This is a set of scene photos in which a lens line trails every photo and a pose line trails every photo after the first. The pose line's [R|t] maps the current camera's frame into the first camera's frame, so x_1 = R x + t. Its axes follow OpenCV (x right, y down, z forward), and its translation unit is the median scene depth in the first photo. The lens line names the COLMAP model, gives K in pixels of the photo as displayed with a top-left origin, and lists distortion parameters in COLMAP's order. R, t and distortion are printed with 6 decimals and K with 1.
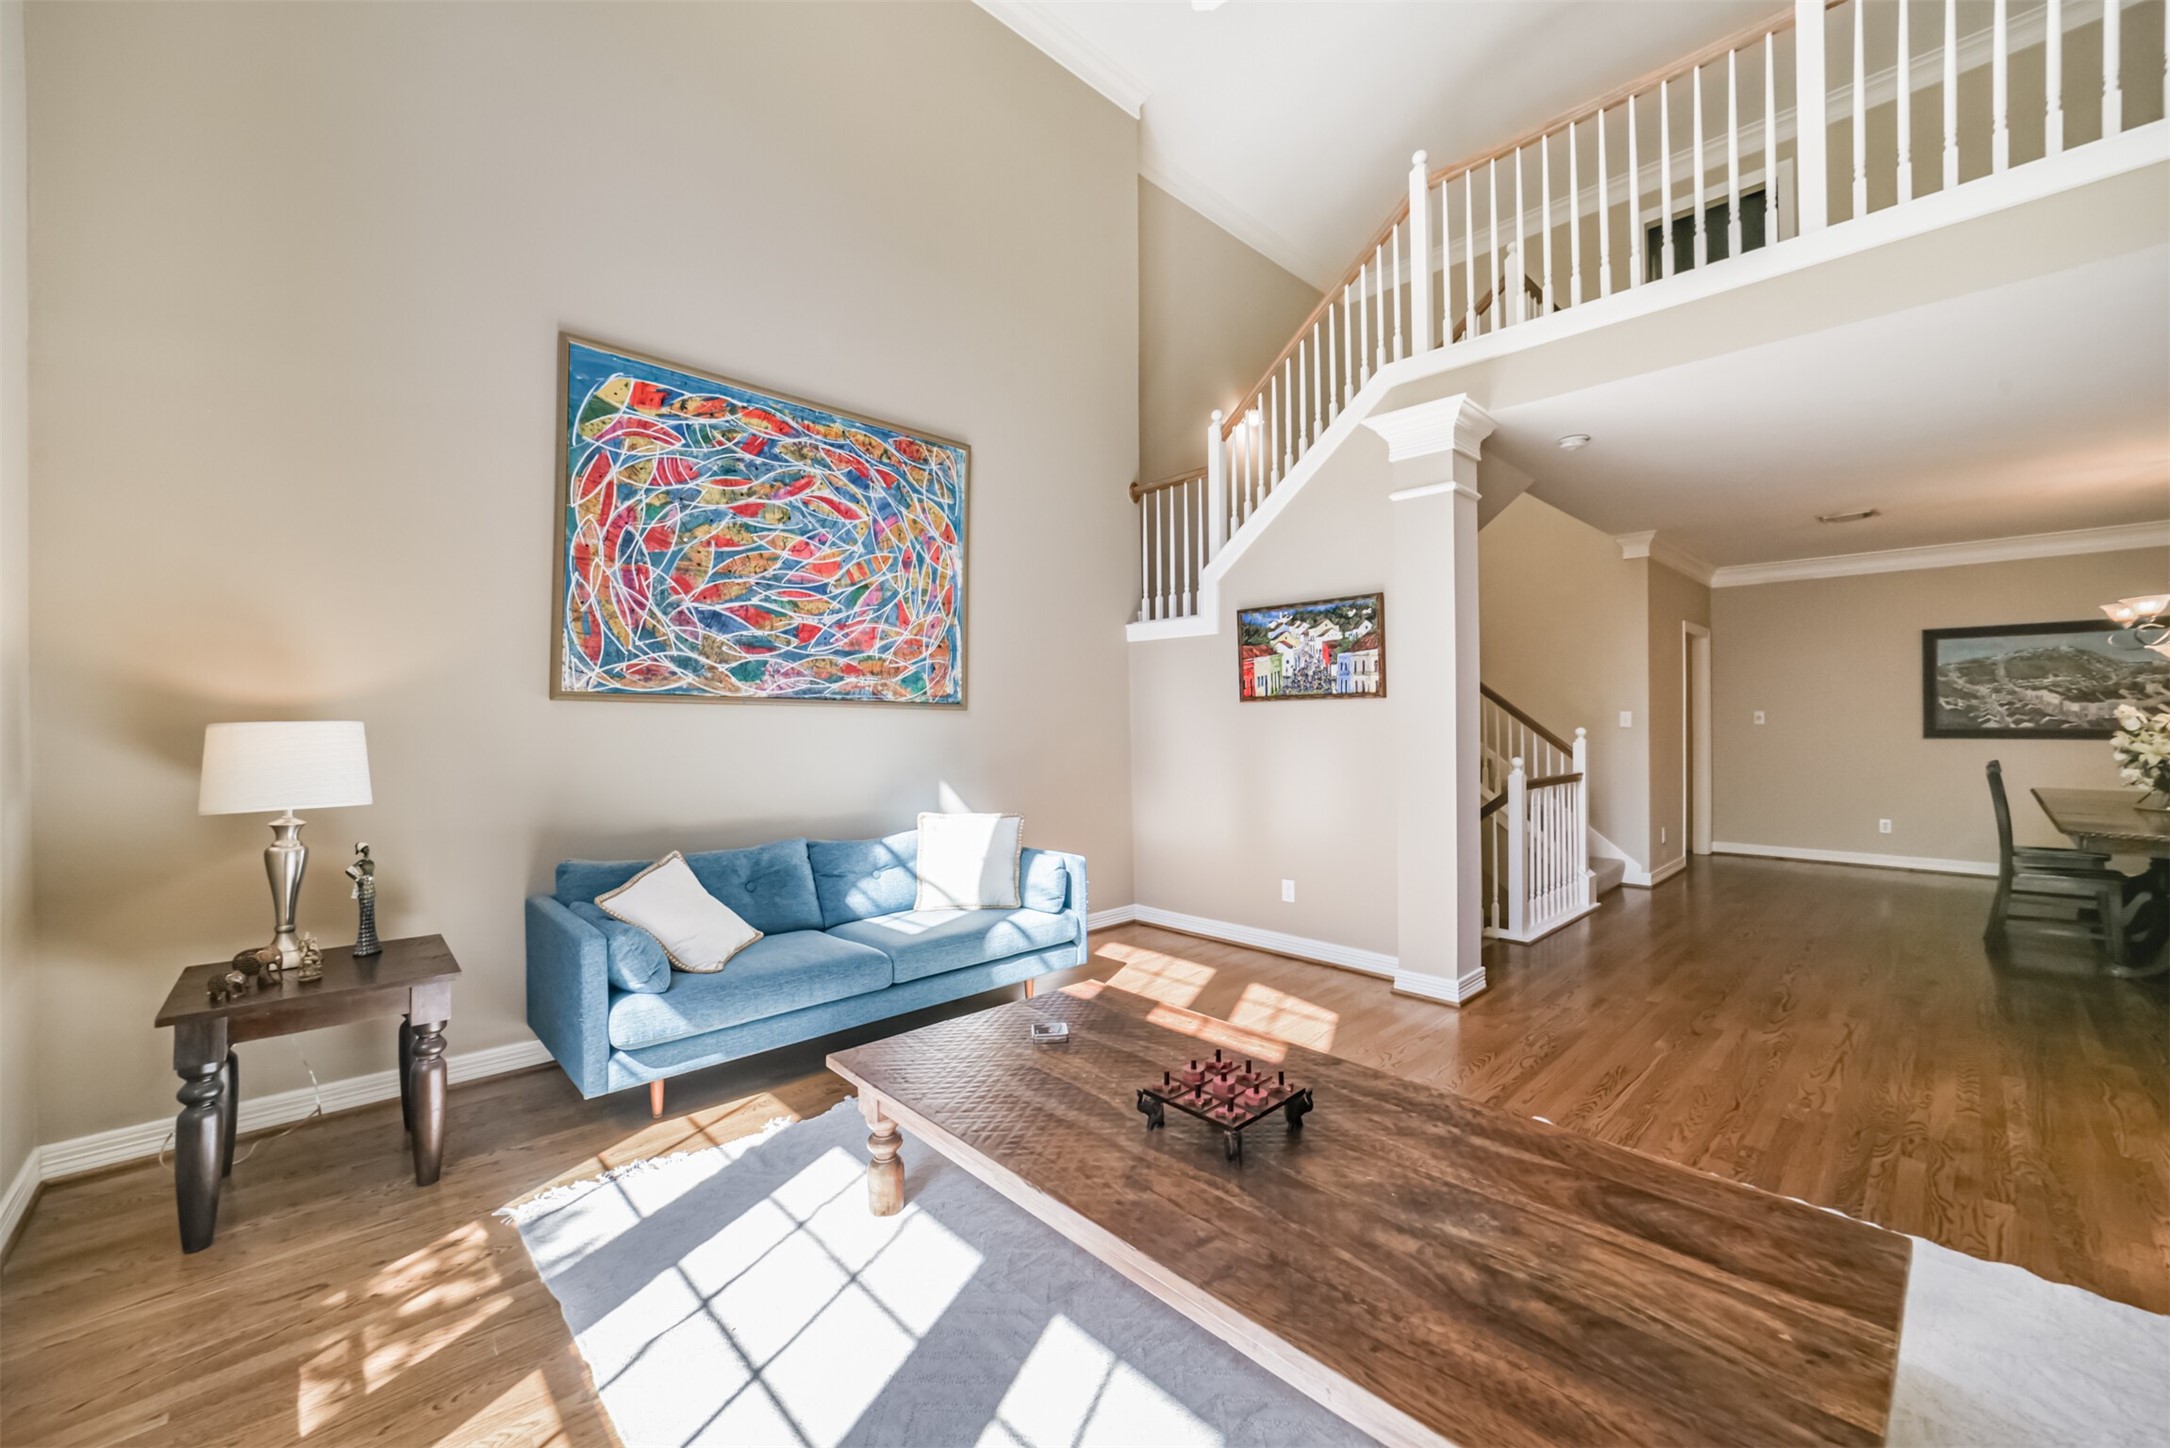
lens RADIAL K [[836.6, 0, 1088.4], [0, 836.6, 719.2], [0, 0, 1]] dist [-0.009403, 0.001550]
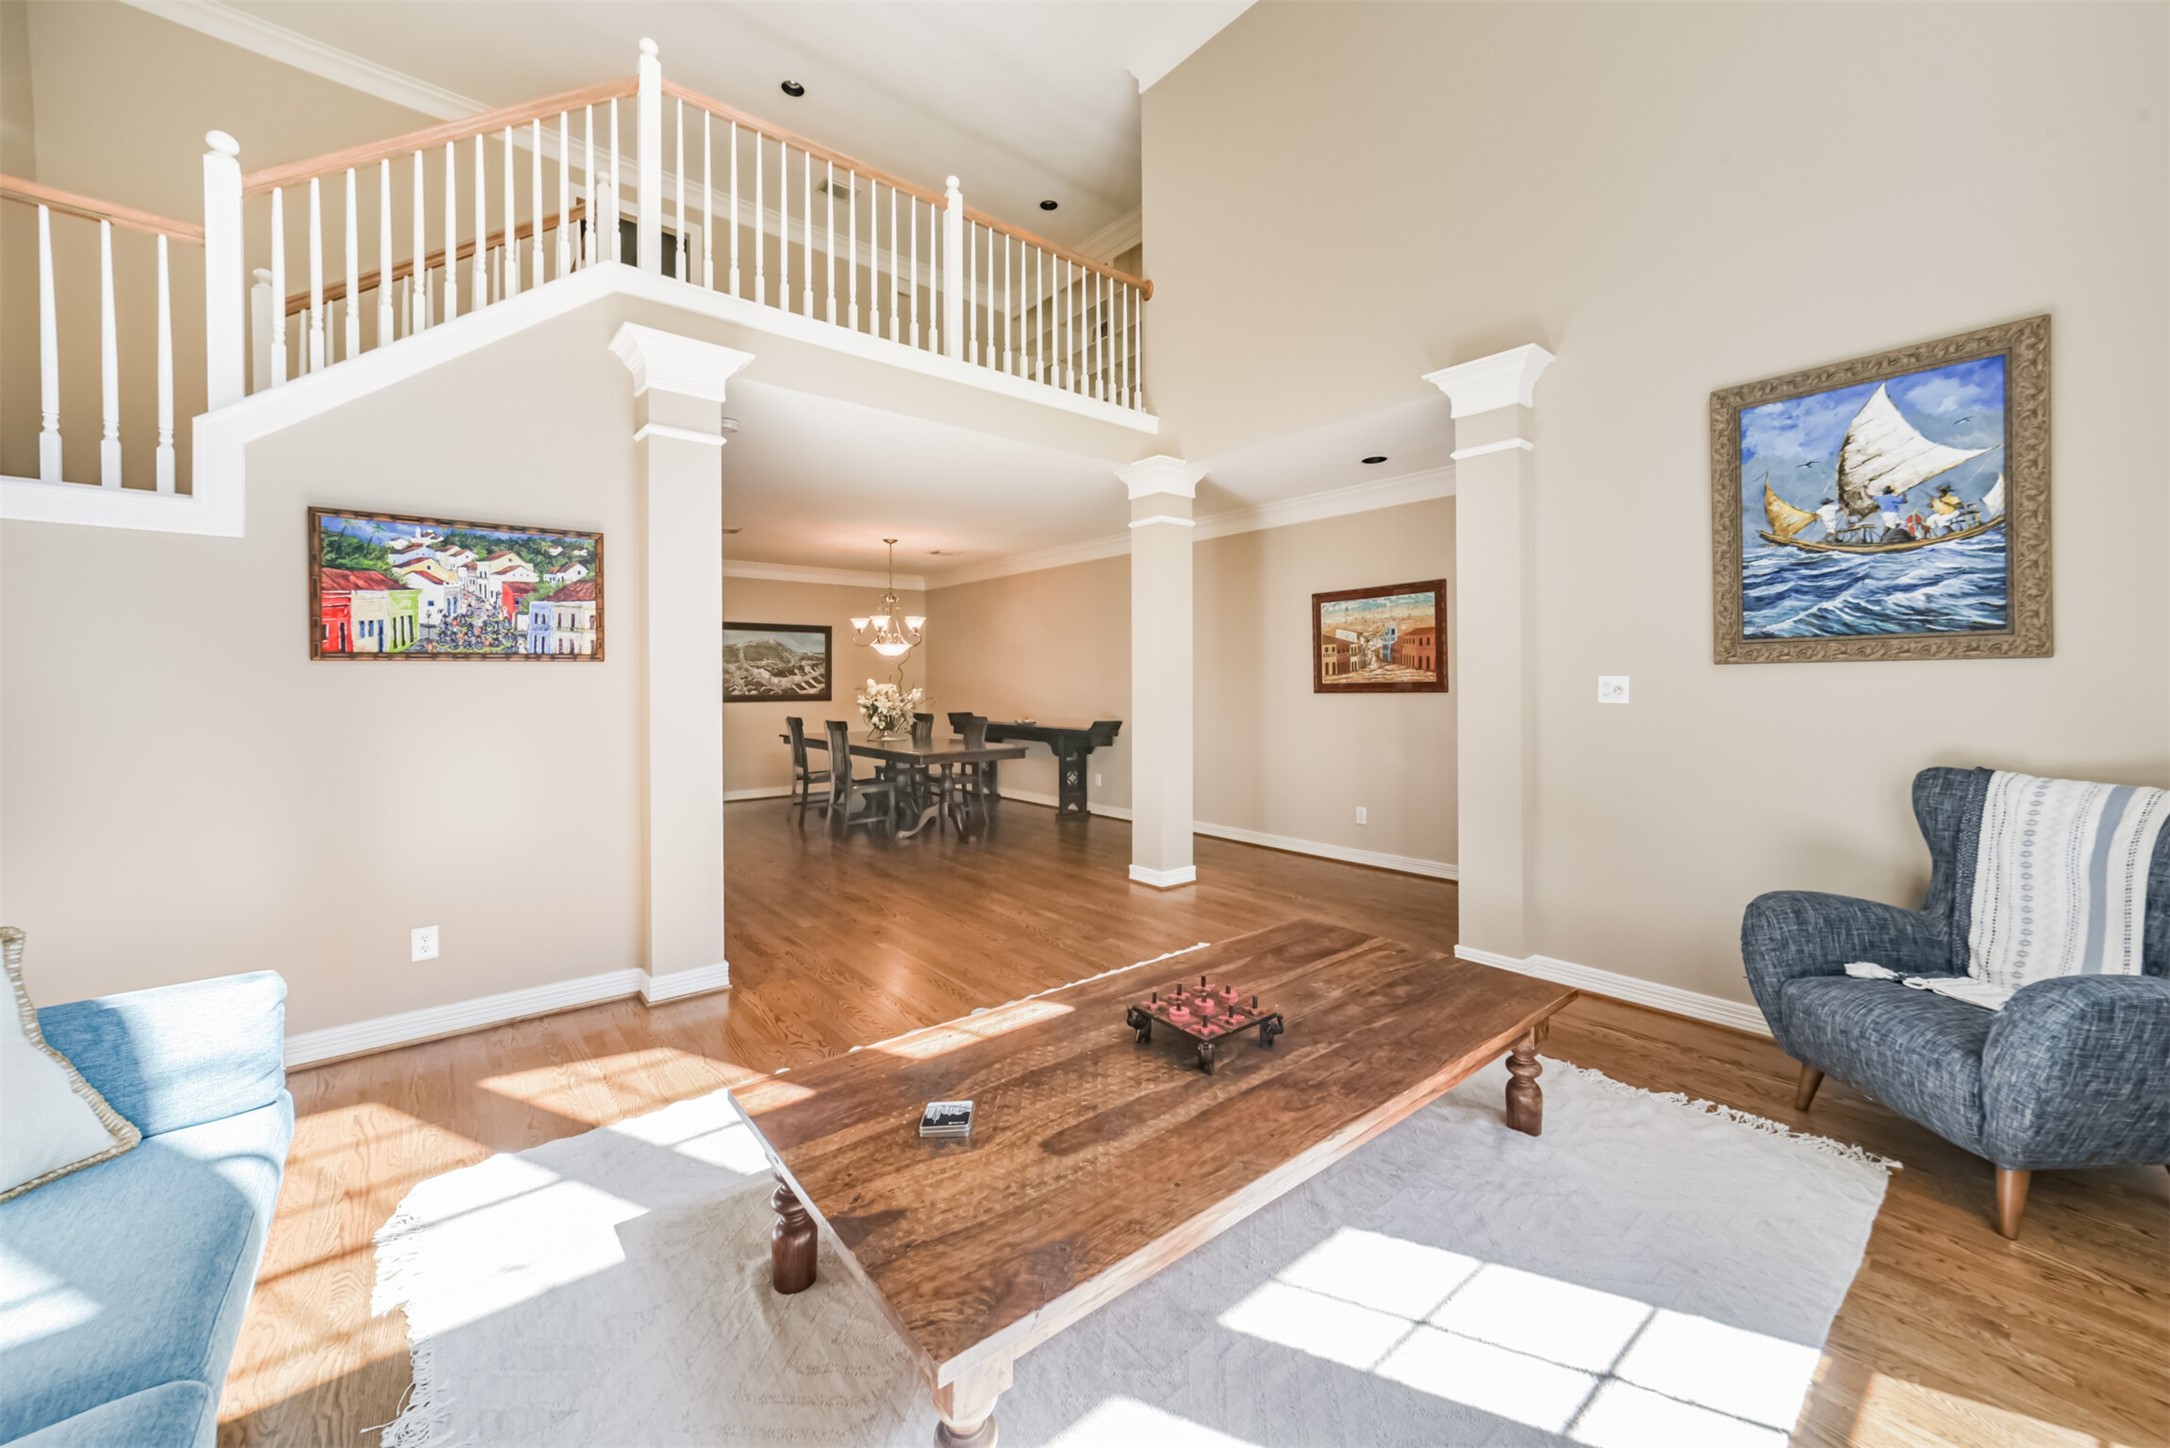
lens RADIAL K [[836.6, 0, 1078.5], [0, 836.6, 691.1], [0, 0, 1]] dist [-0.009403, 0.001550]
pose [[0.083097, -0.004269, 0.996532, -0.408144], [0.004909, 0.999980, 0.003874, 0.002163], [-0.996529, 0.004570, 0.083117, 0.447496]]
